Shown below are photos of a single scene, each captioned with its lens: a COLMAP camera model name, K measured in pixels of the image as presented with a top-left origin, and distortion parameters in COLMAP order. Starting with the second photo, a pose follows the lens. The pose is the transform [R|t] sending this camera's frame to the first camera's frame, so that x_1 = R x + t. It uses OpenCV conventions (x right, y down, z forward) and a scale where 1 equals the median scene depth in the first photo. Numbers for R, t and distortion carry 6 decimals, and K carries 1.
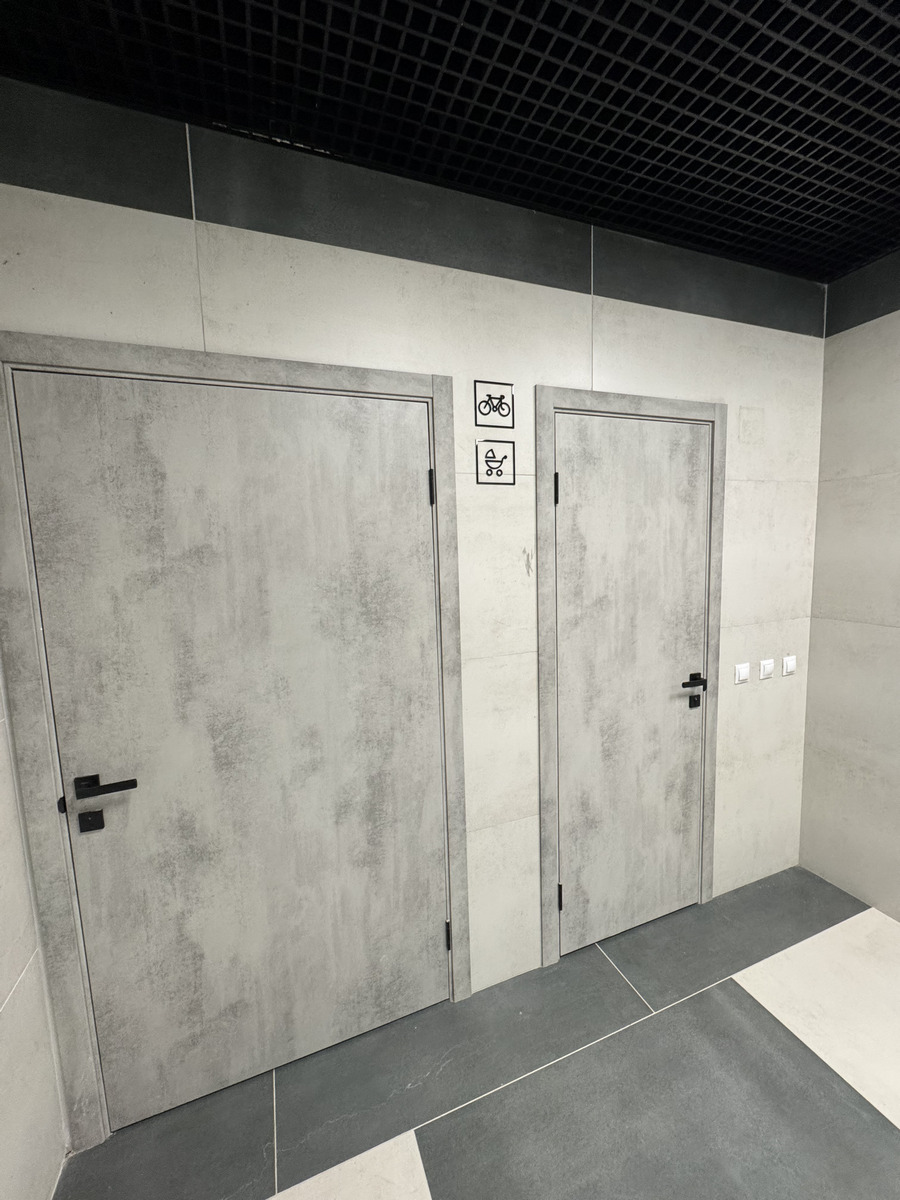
lens RADIAL K [[480.1, 0, 447.6], [0, 480.1, 600.0], [0, 0, 1]] dist [0.001820, 0.000597]
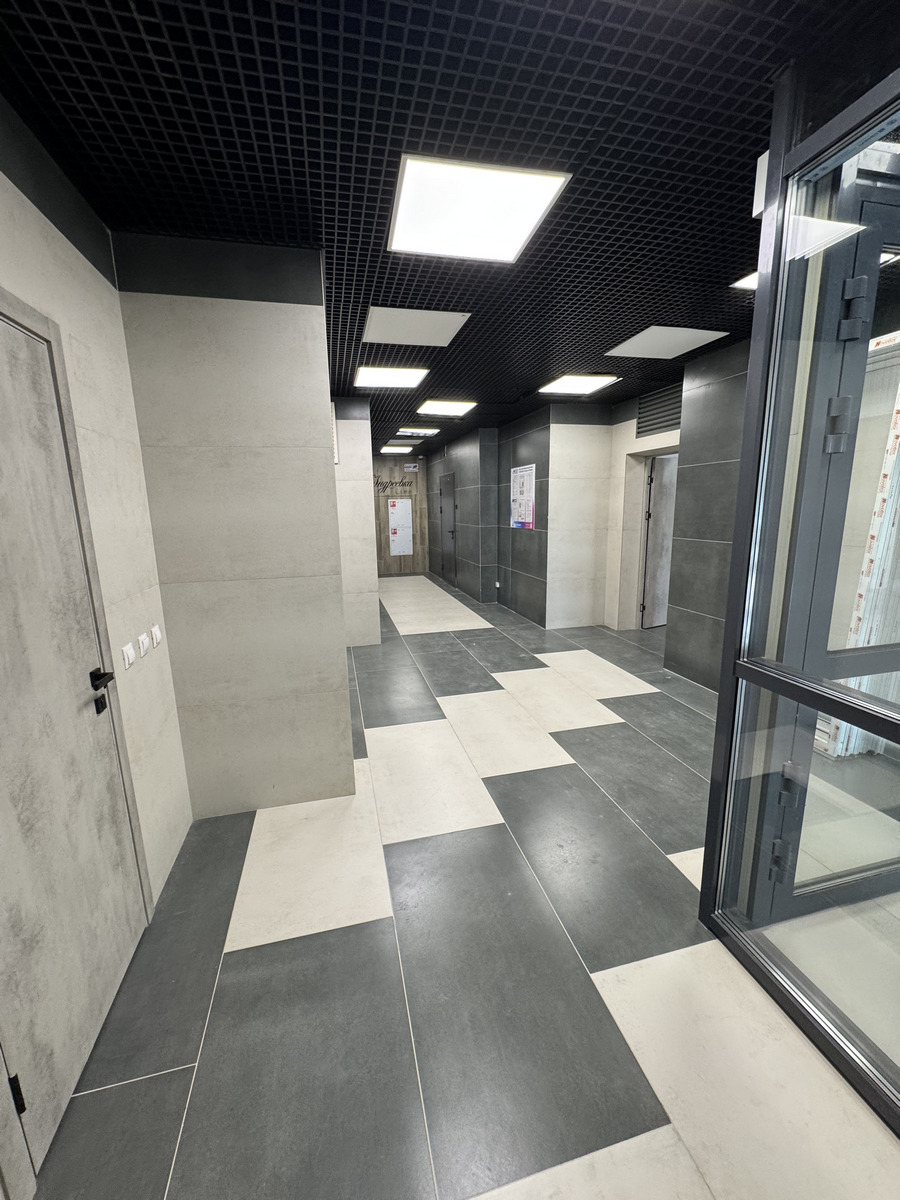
lens RADIAL K [[480.1, 0, 446.3], [0, 480.1, 600.1], [0, 0, 1]] dist [0.001820, 0.000597]
pose [[0.132300, -0.163997, 0.977549, -0.164928], [0.129173, 0.980660, 0.147037, -0.002309], [-0.982757, 0.106820, 0.150925, 0.296605]]
